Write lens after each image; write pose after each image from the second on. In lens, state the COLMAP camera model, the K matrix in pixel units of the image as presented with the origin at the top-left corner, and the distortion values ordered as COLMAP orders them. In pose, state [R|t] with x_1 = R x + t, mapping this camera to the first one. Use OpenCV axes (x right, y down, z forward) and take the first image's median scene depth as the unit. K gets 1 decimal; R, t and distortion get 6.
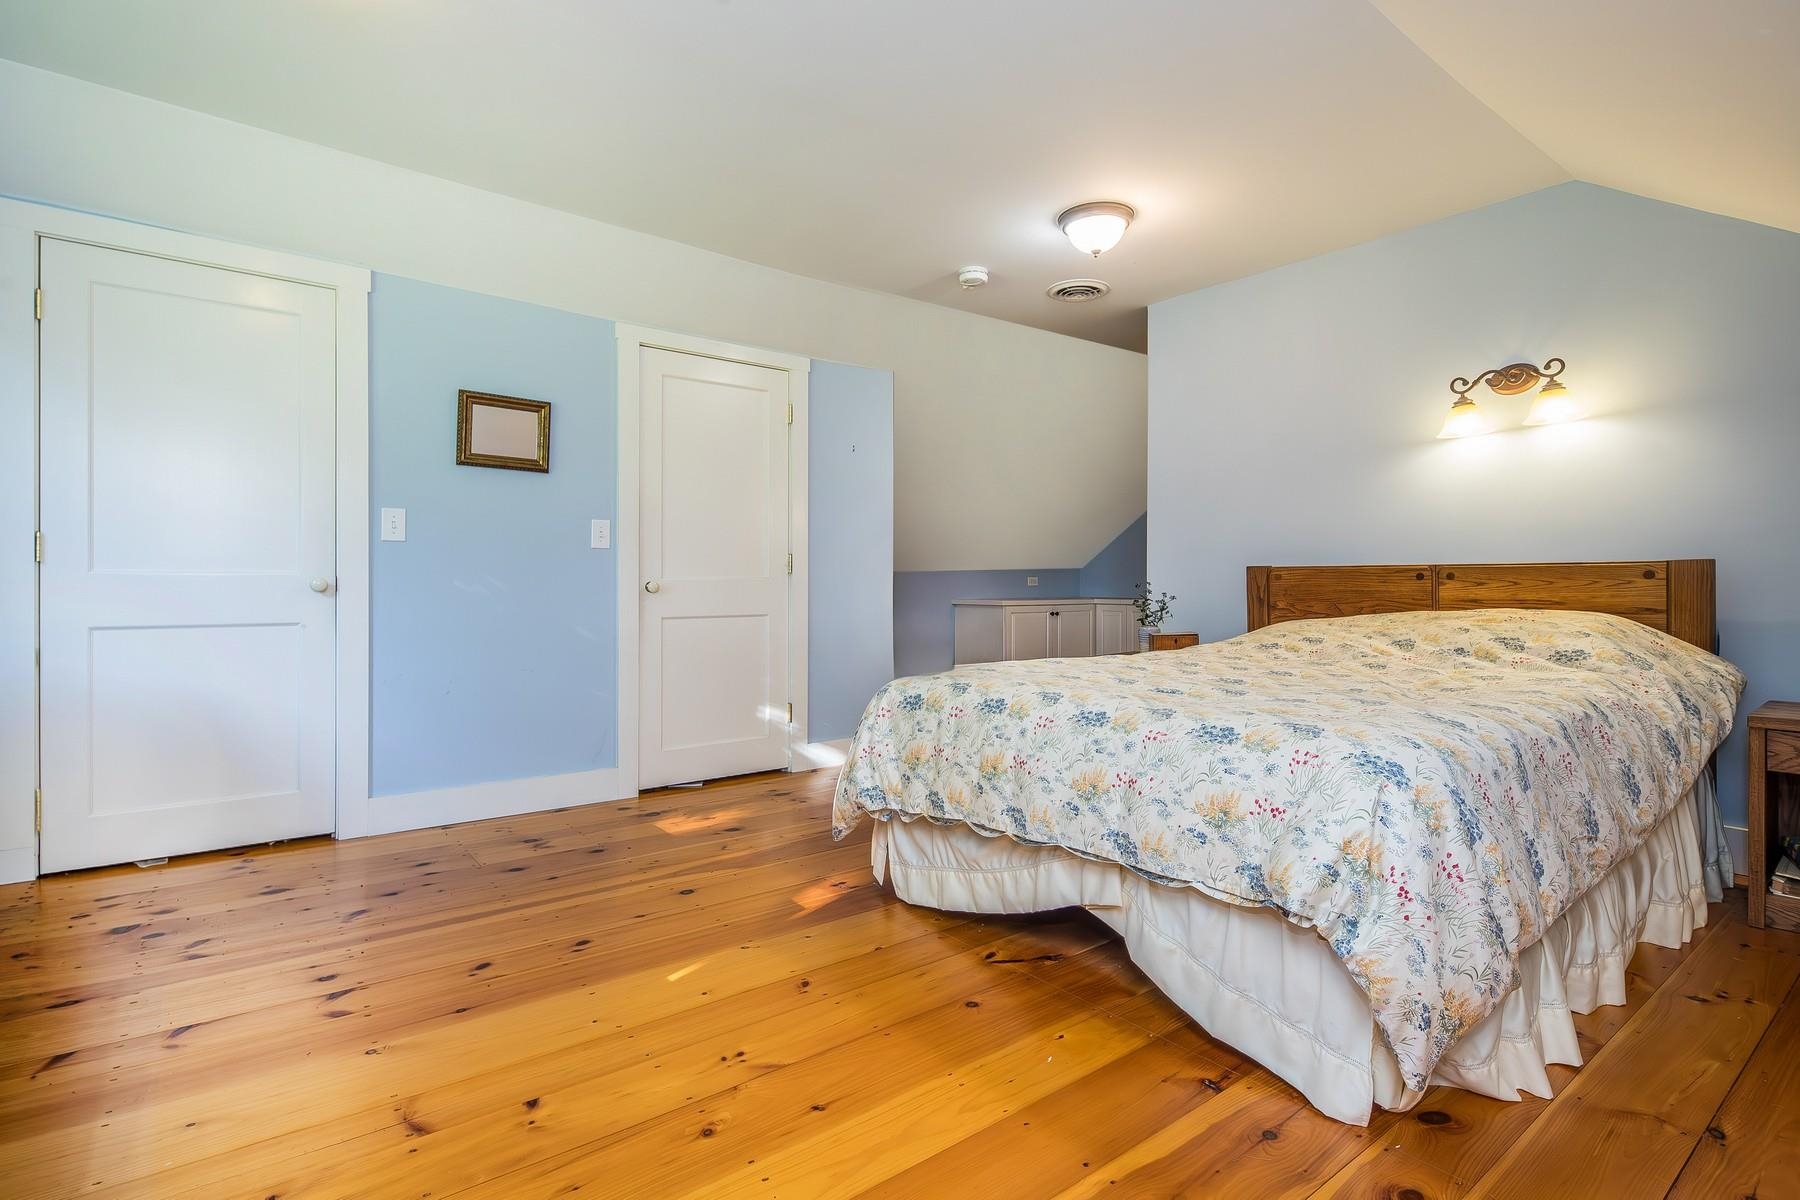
lens RADIAL K [[875.0, 0, 900.1], [0, 875.0, 591.0], [0, 0, 1]] dist [-0.002715, -0.000361]
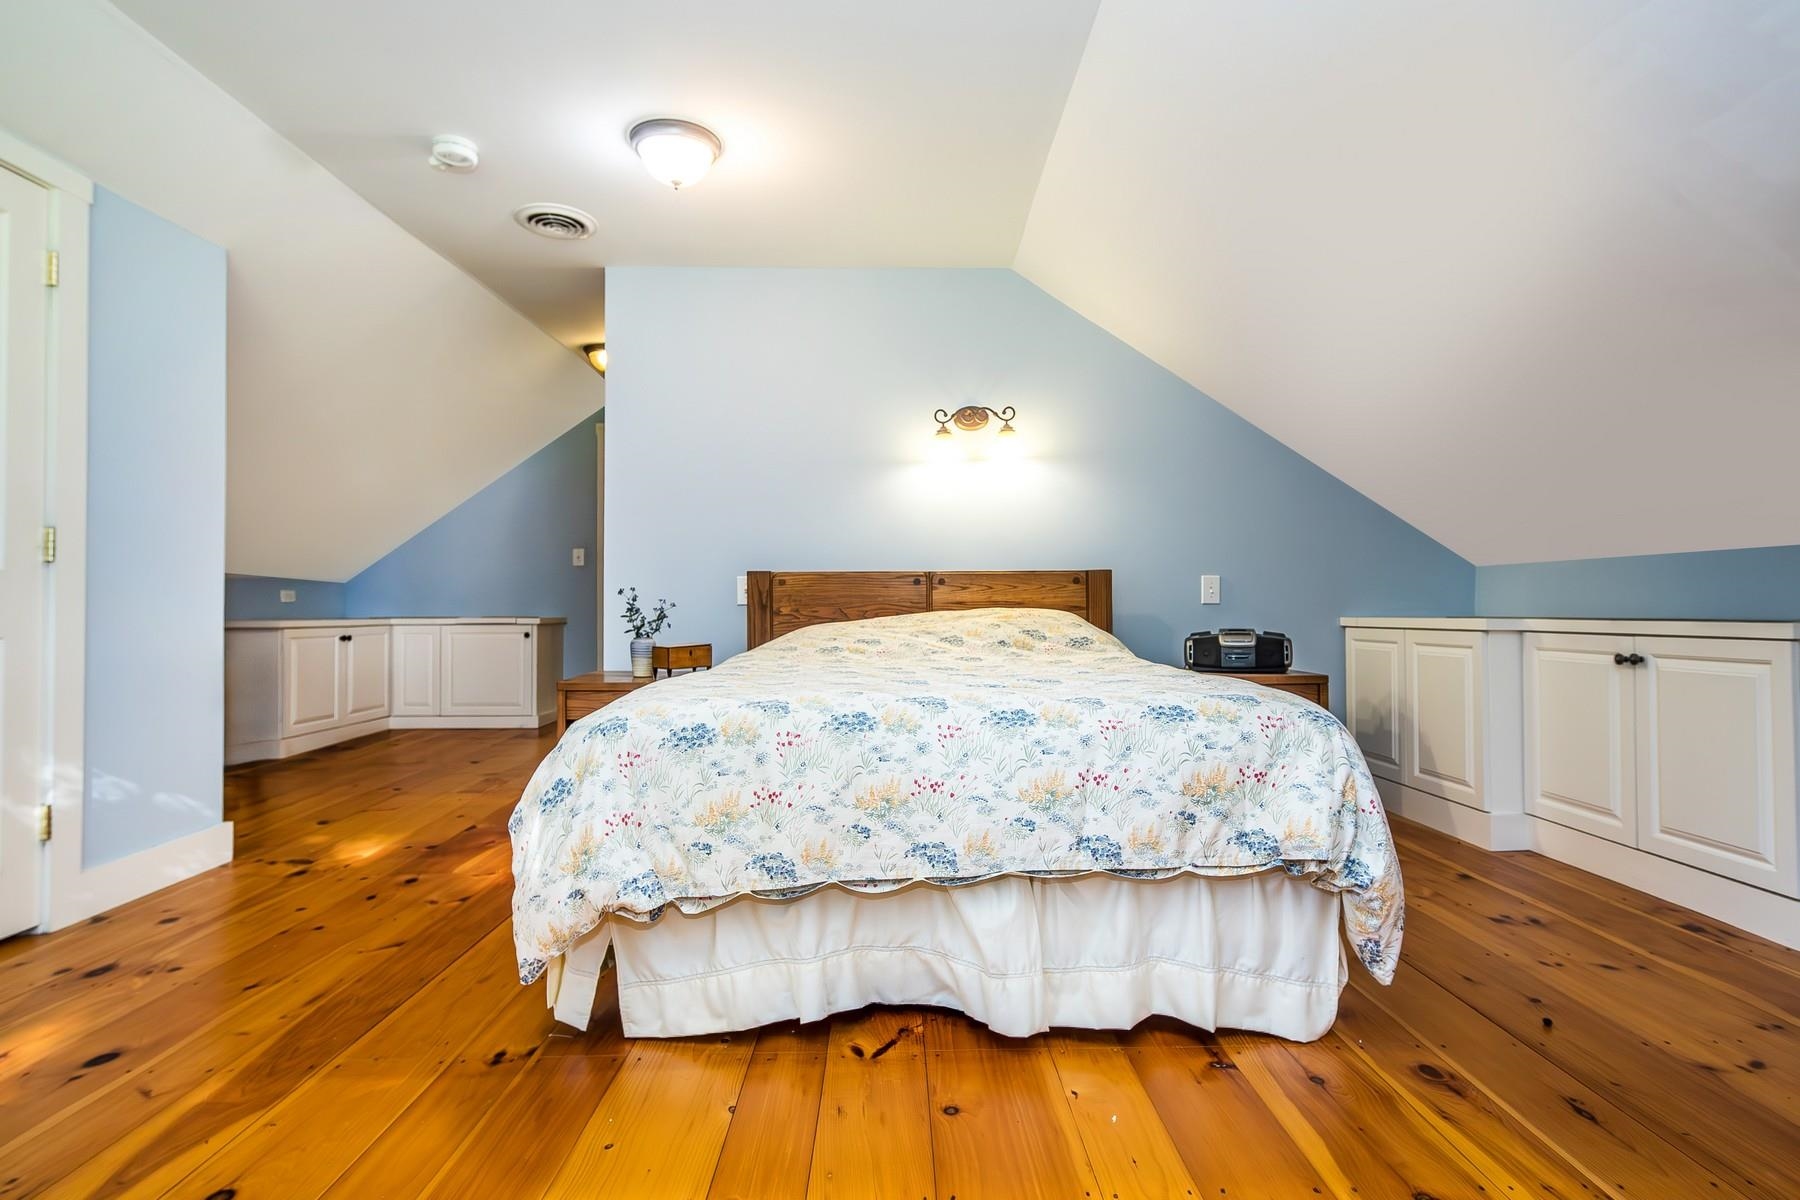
lens RADIAL K [[905.3, 0, 900.0], [0, 905.3, 600.0], [0, 0, 1]] dist [0.002511, 0.000473]
pose [[0.606077, 0.004963, 0.795391, -0.341622], [0.012372, 0.999801, -0.015665, 0.024870], [-0.795310, 0.019335, 0.605895, 0.328381]]
